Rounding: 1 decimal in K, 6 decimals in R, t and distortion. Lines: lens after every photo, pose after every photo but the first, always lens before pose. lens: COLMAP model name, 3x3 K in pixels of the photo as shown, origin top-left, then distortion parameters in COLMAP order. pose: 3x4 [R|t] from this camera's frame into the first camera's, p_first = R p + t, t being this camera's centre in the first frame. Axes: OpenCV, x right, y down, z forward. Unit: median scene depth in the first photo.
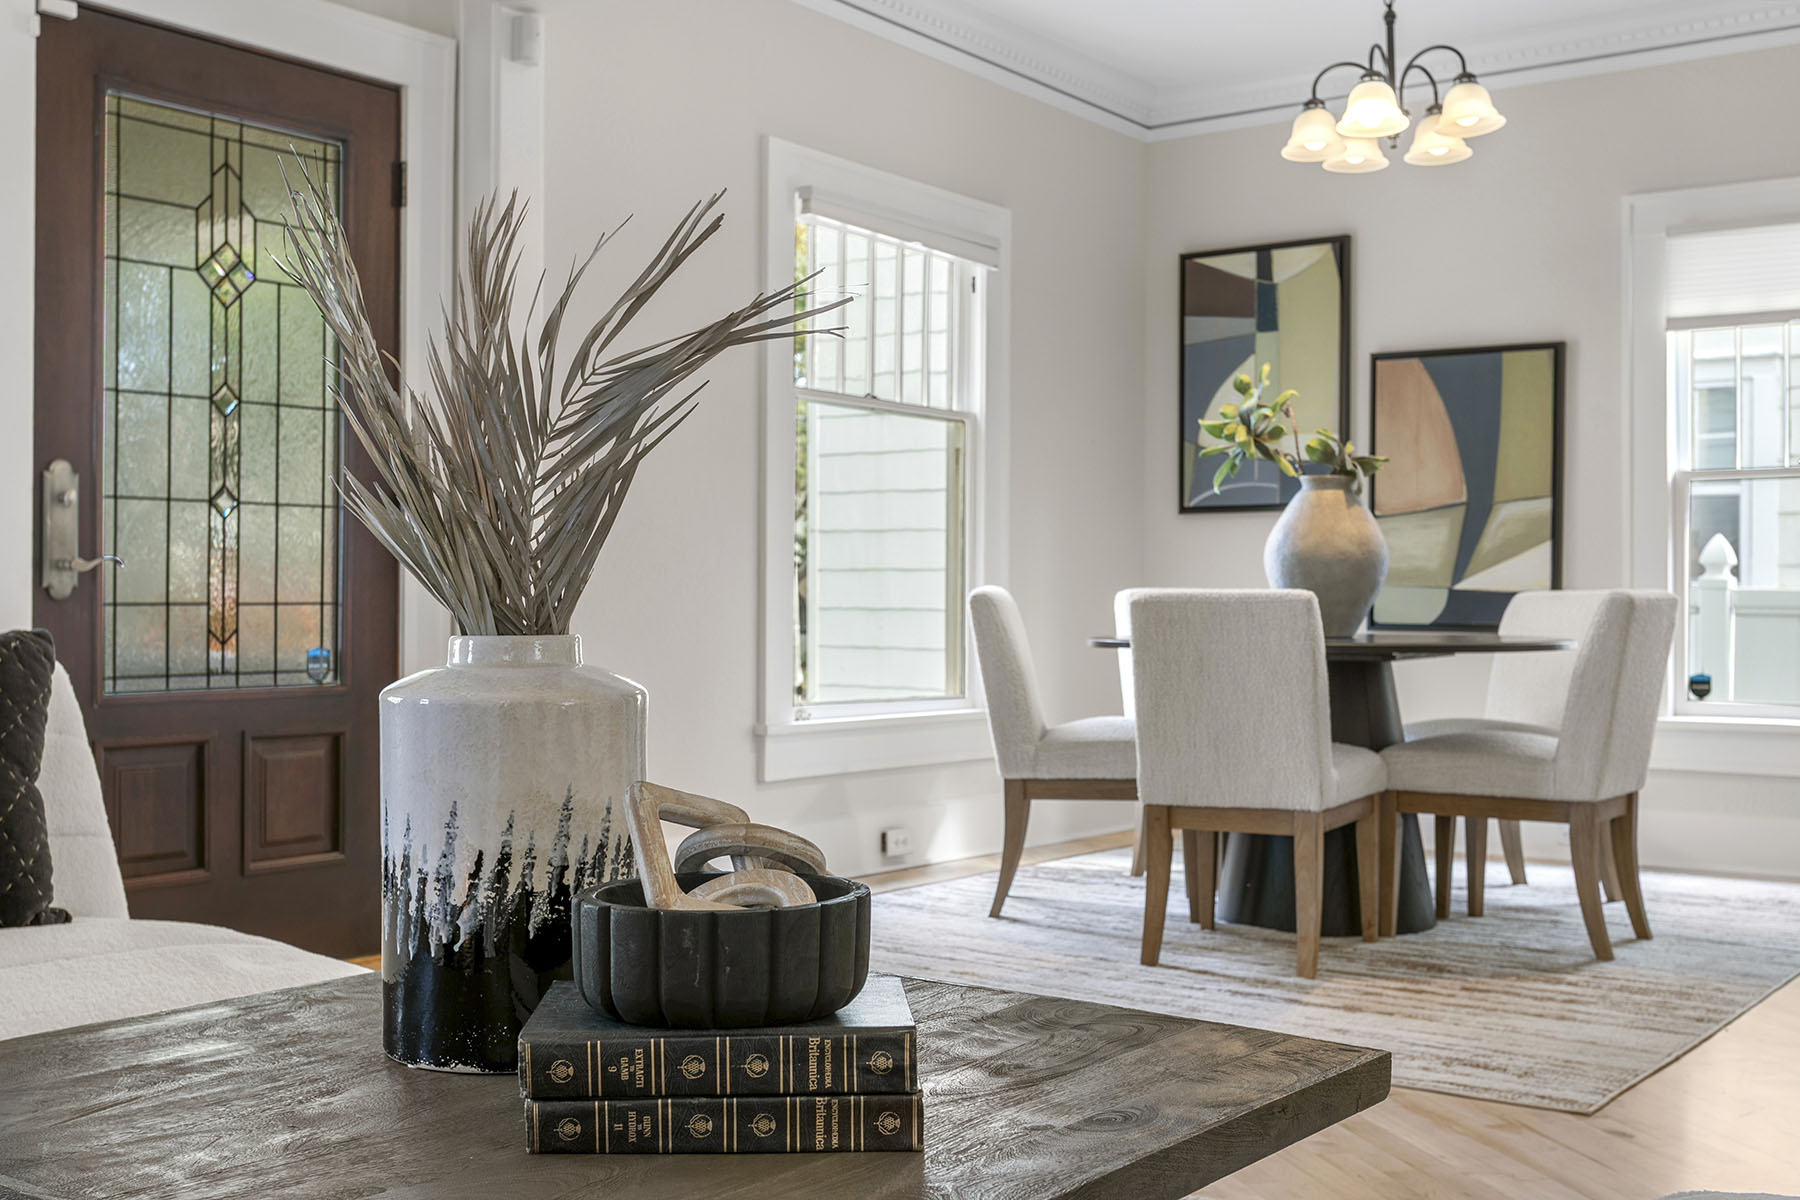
lens RADIAL K [[1995.5, 0, 893.5], [0, 1995.5, 602.7], [0, 0, 1]] dist [0.003617, 0.000000]
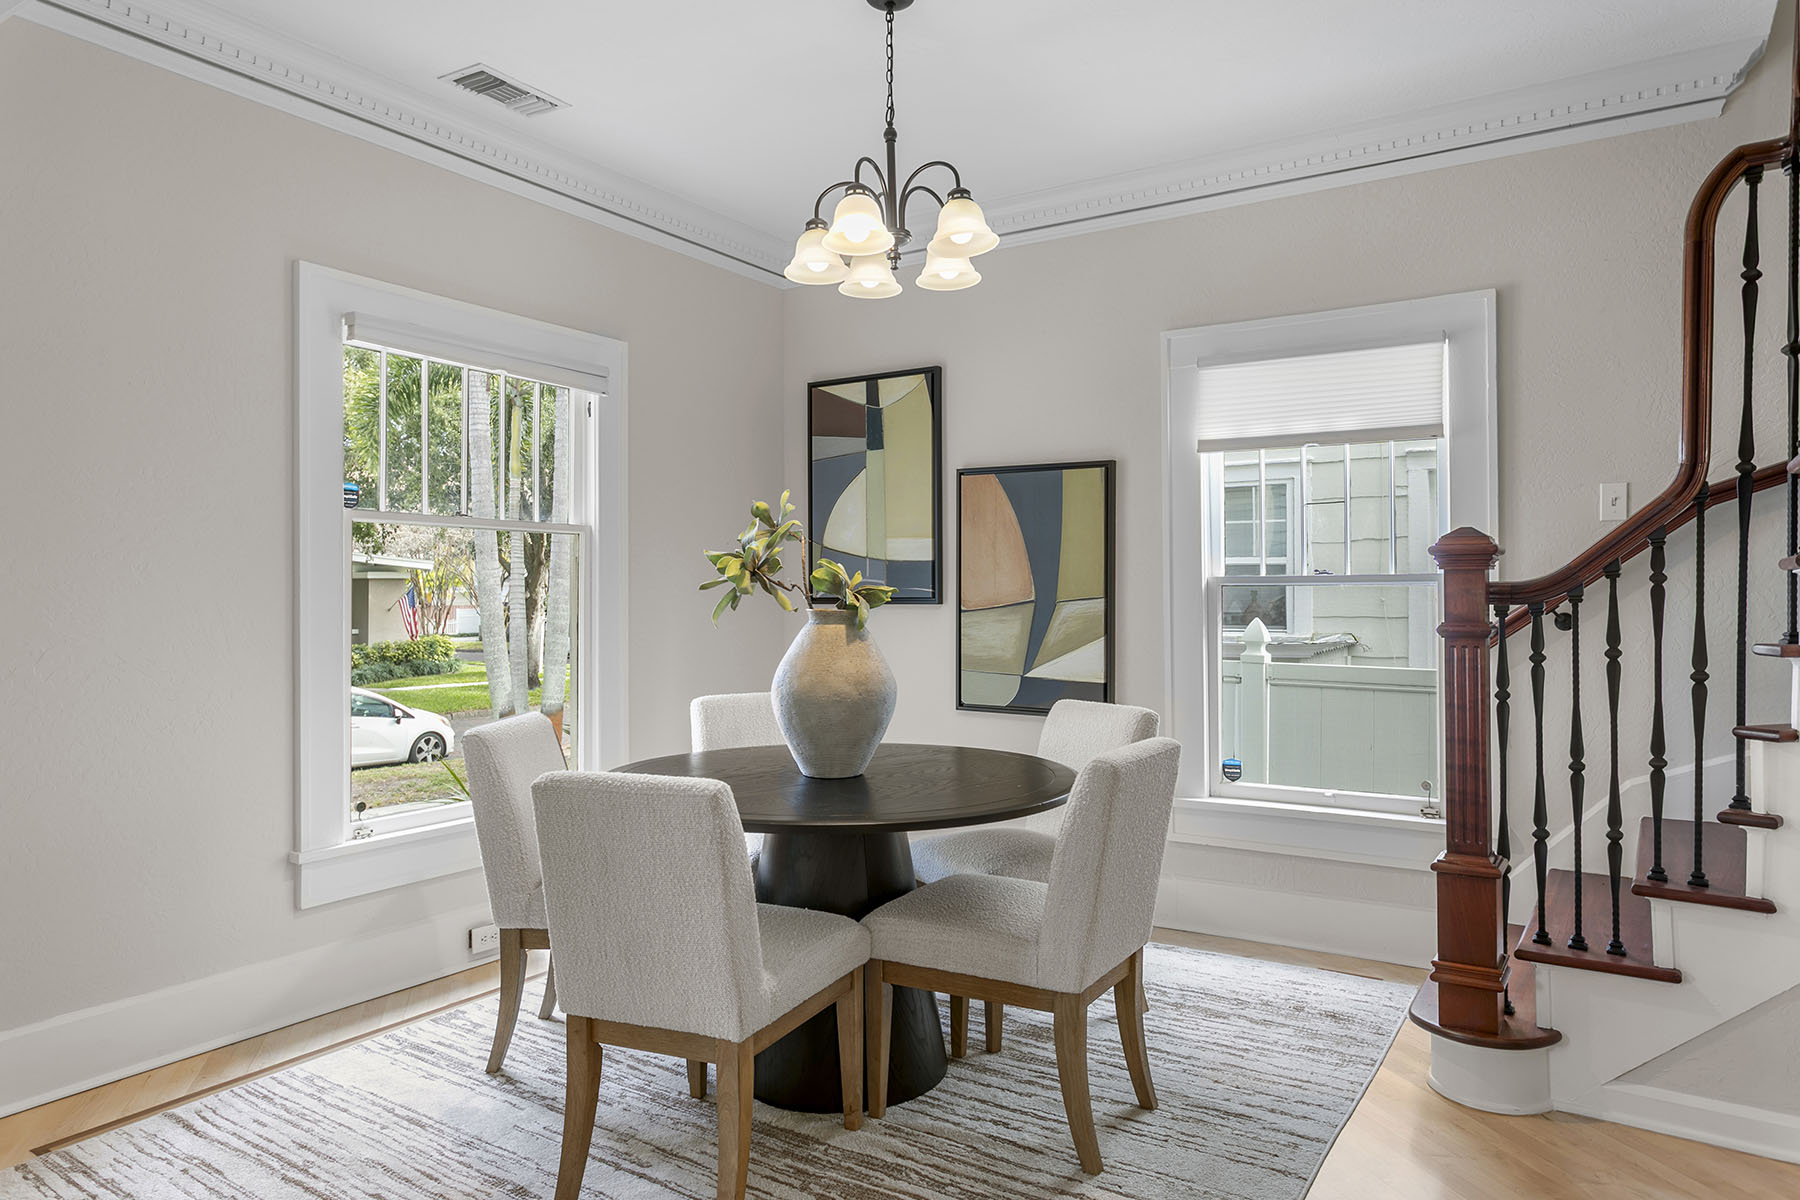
lens RADIAL K [[1159.9, 0, 899.6], [0, 1159.9, 589.9], [0, 0, 1]] dist [-0.002983, -0.004252]
pose [[0.998125, -0.008318, 0.060636, 0.179901], [0.008376, 0.999965, -0.000699, -0.060040], [-0.060628, 0.001206, 0.998160, 0.364124]]
